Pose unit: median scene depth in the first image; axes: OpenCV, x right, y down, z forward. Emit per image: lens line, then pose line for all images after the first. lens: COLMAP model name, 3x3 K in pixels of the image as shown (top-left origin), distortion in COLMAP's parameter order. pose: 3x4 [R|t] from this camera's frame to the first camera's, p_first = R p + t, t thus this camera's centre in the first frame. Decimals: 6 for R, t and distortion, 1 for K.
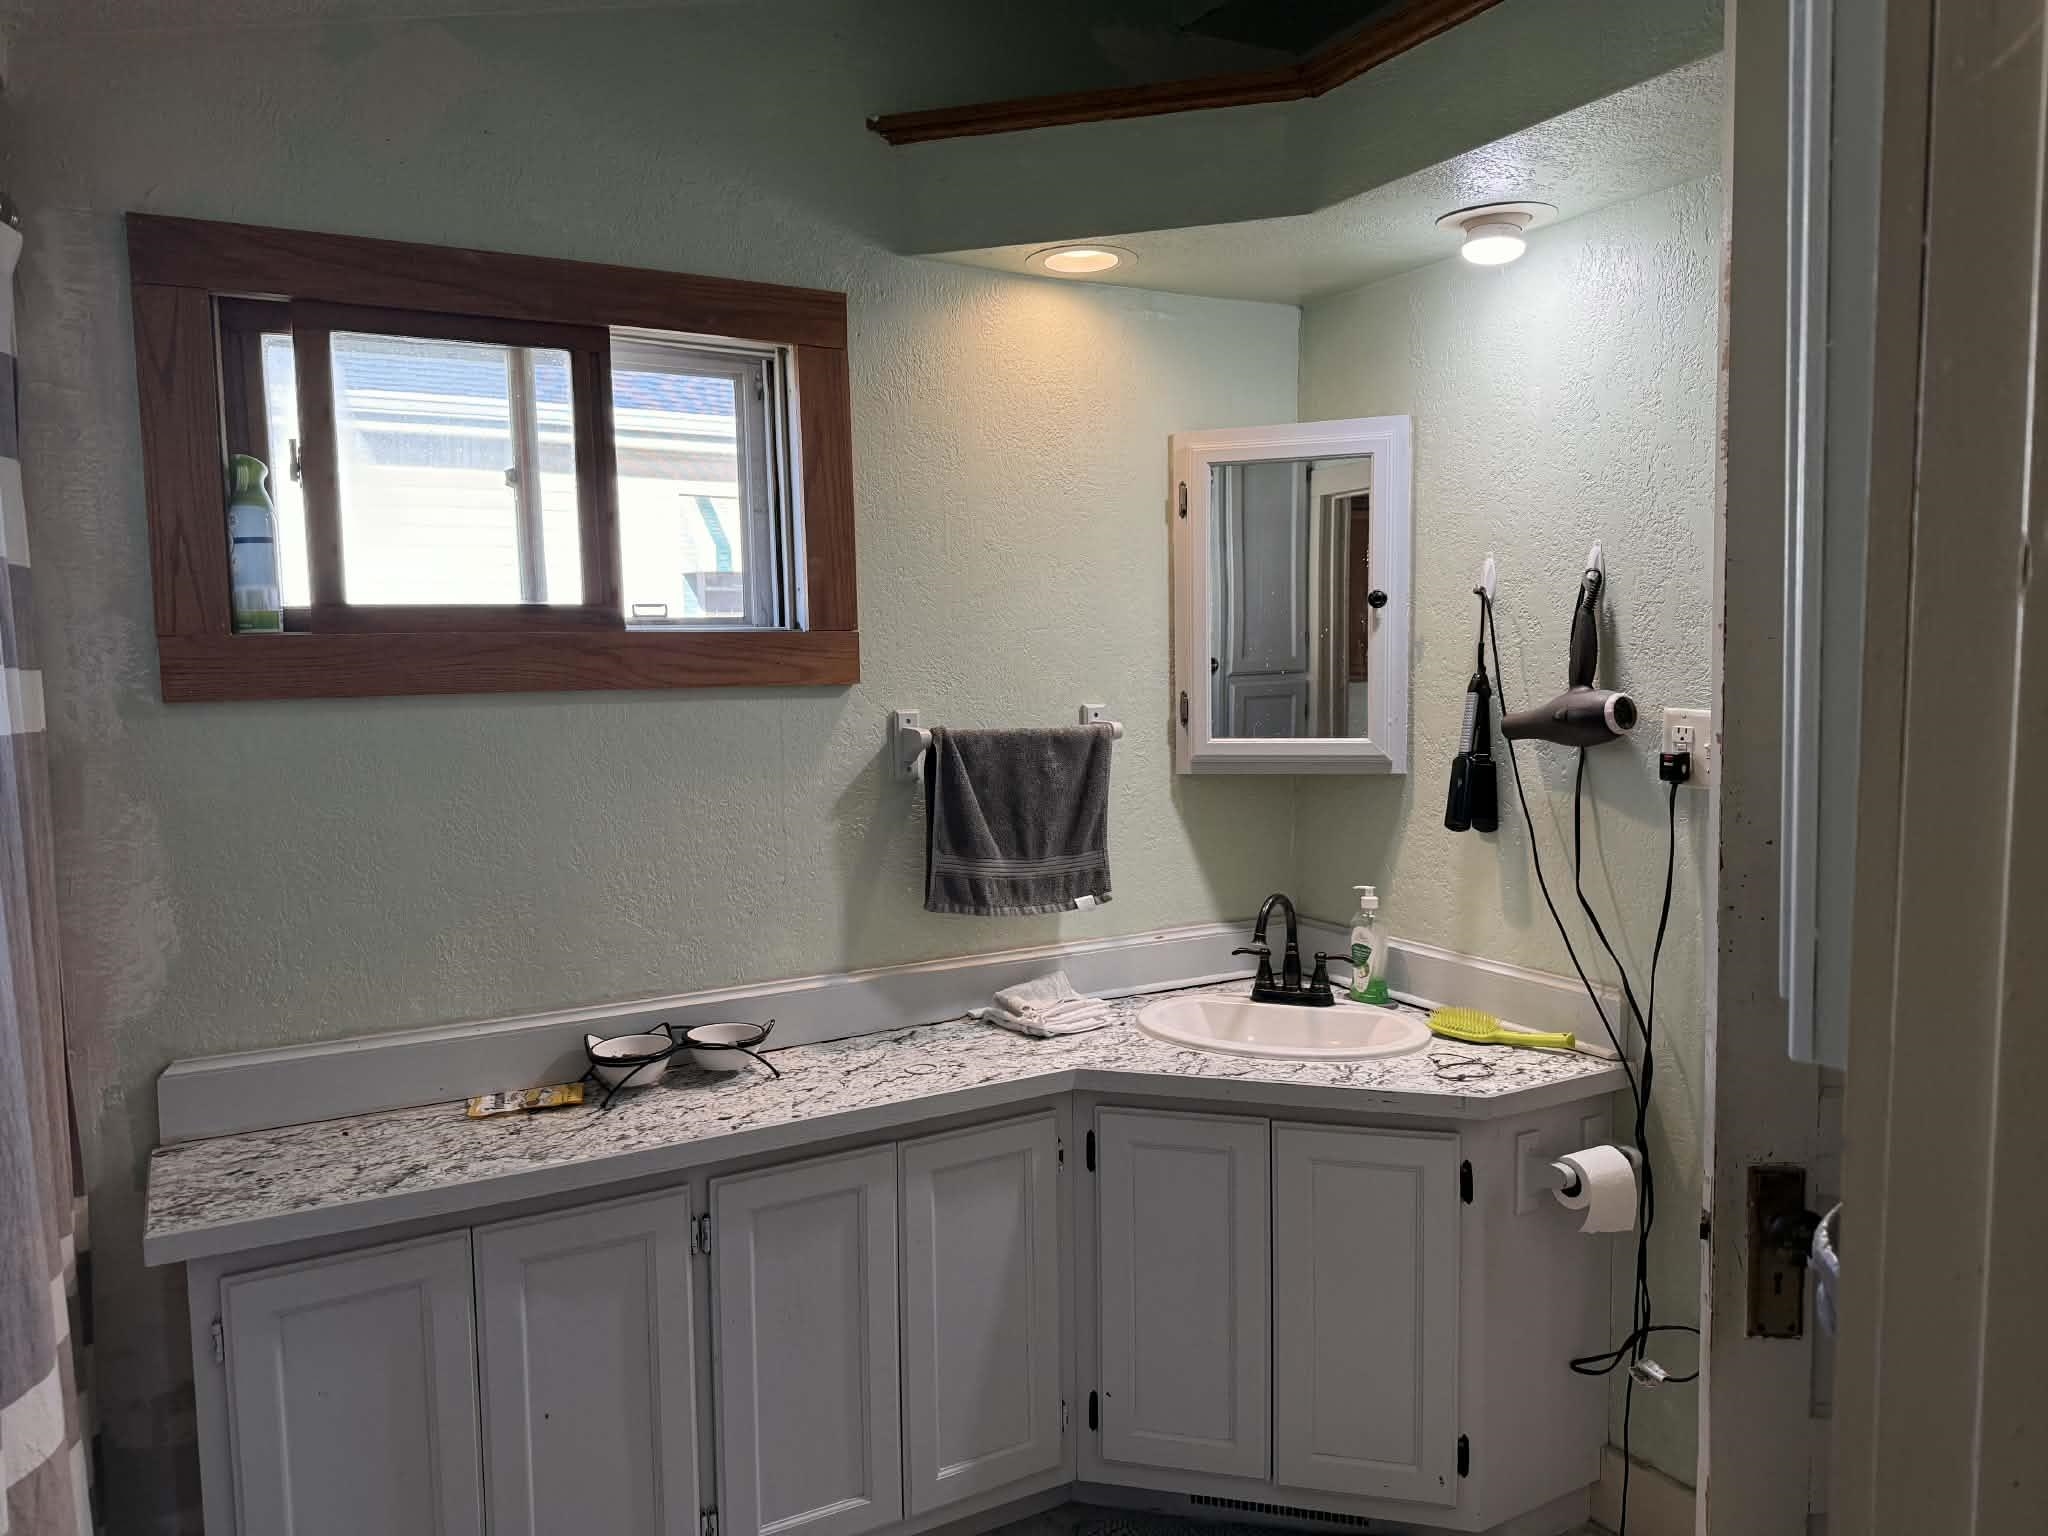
lens RADIAL K [[1460.6, 0, 1022.4], [0, 1460.6, 764.1], [0, 0, 1]] dist [0.046427, -0.030471]
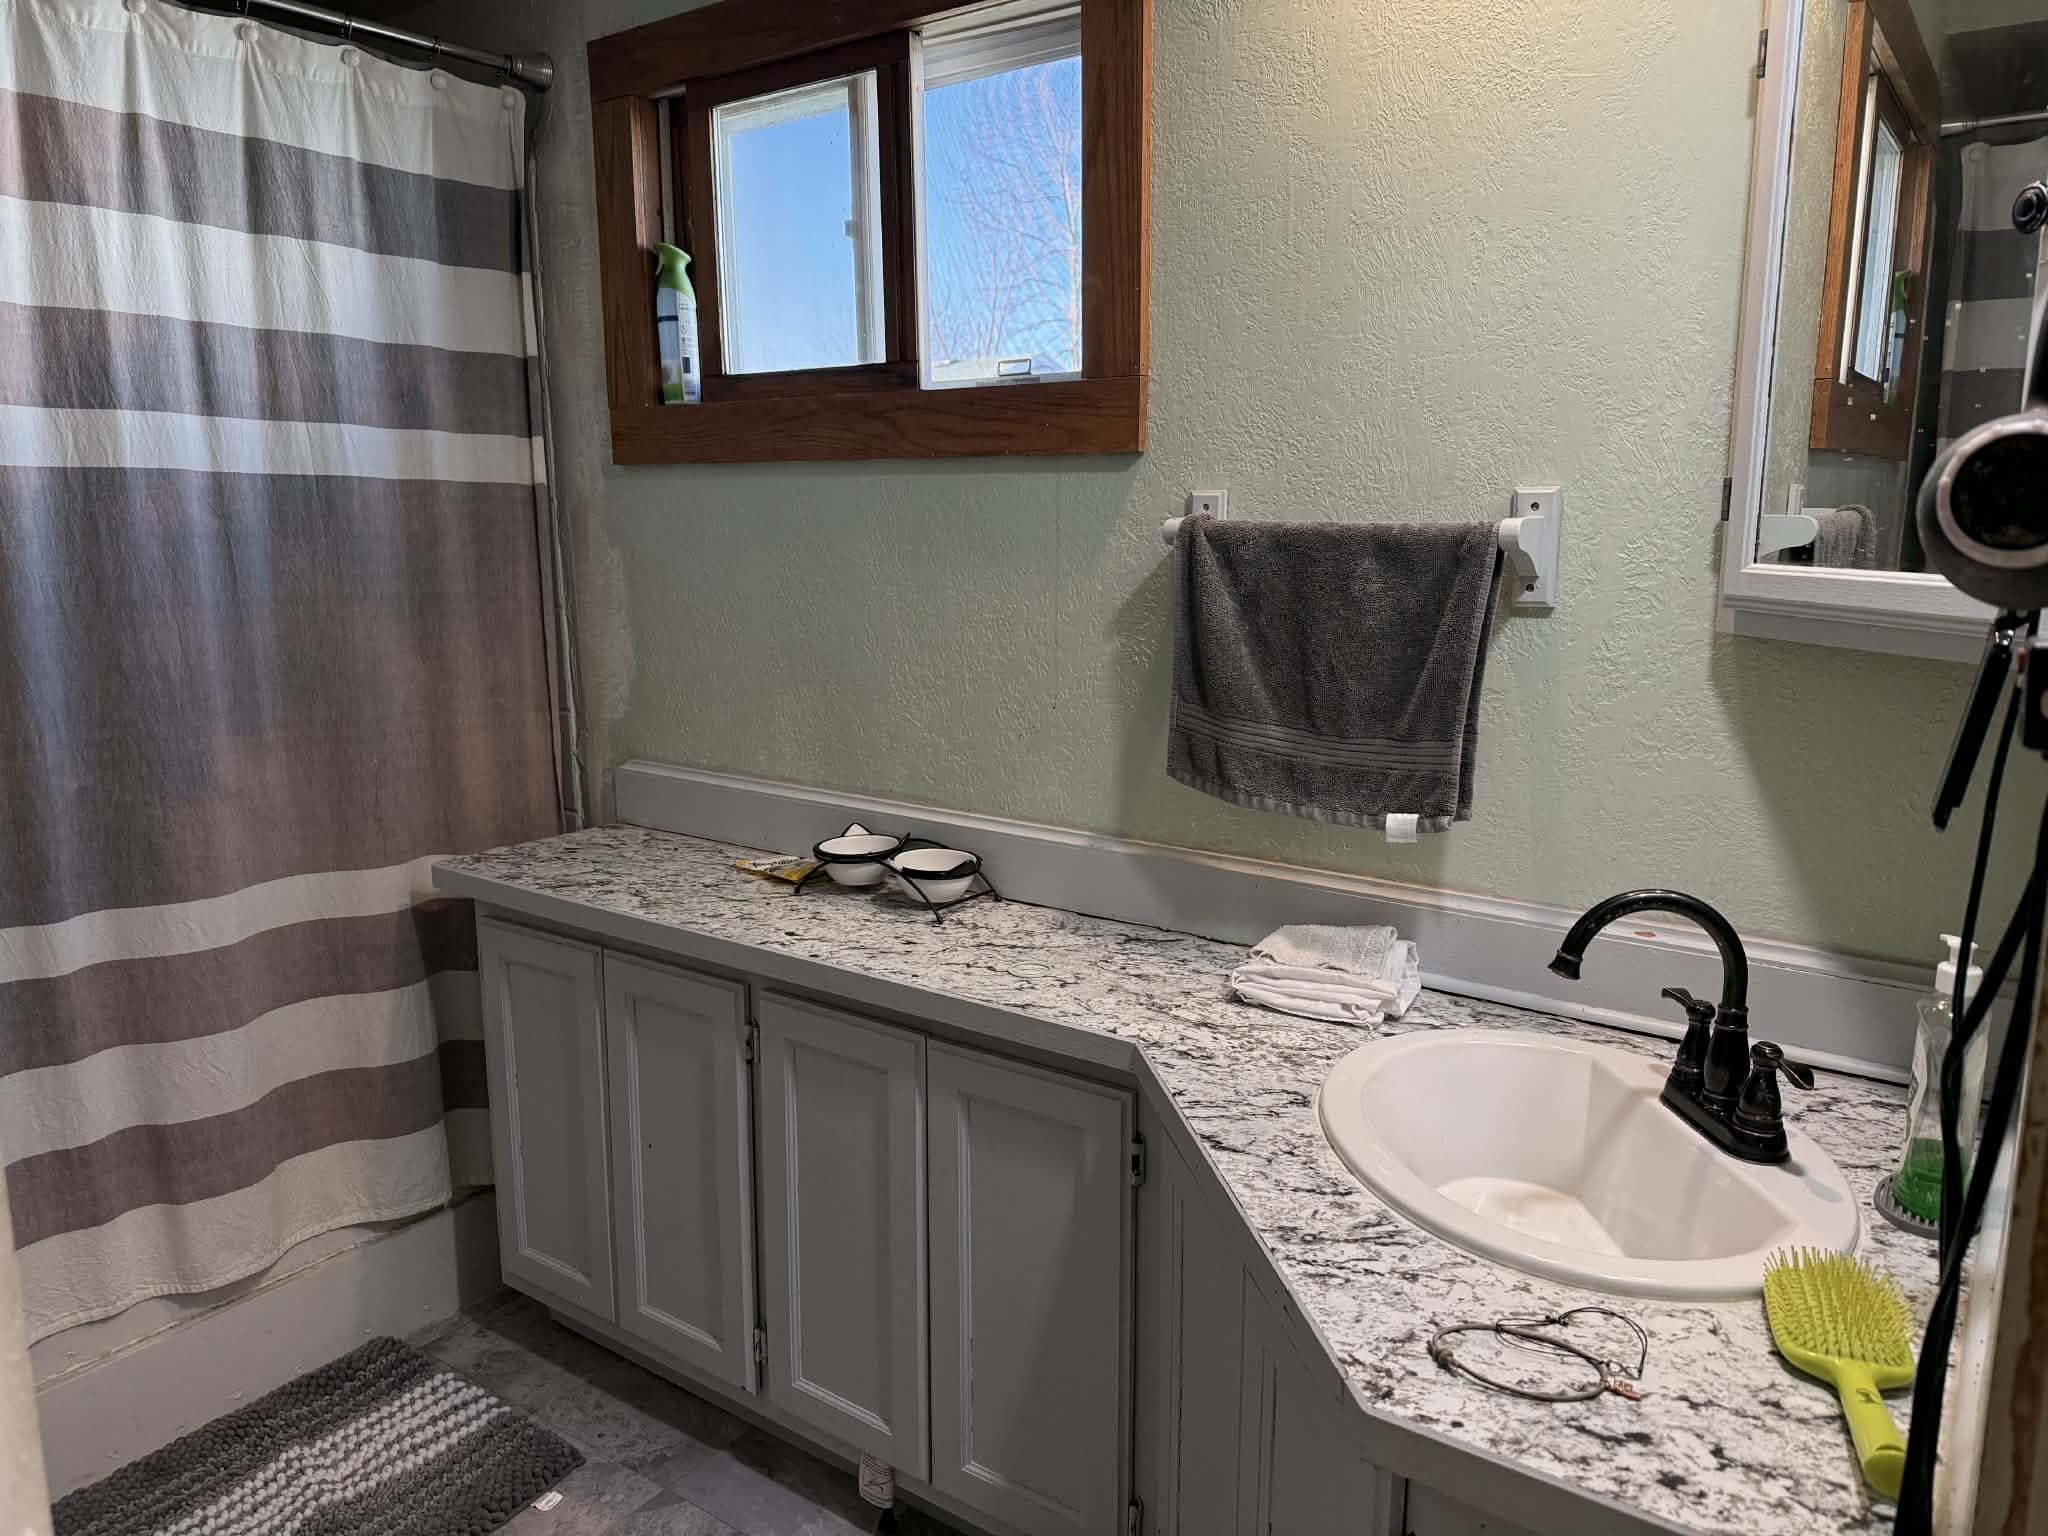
lens RADIAL K [[1460.6, 0, 1014.3], [0, 1460.6, 783.3], [0, 0, 1]] dist [0.046427, -0.030471]
pose [[0.394498, 0.187032, -0.899661, 0.586710], [-0.075633, 0.982354, 0.171059, -0.013743], [0.915779, 0.000562, 0.401682, 0.693323]]
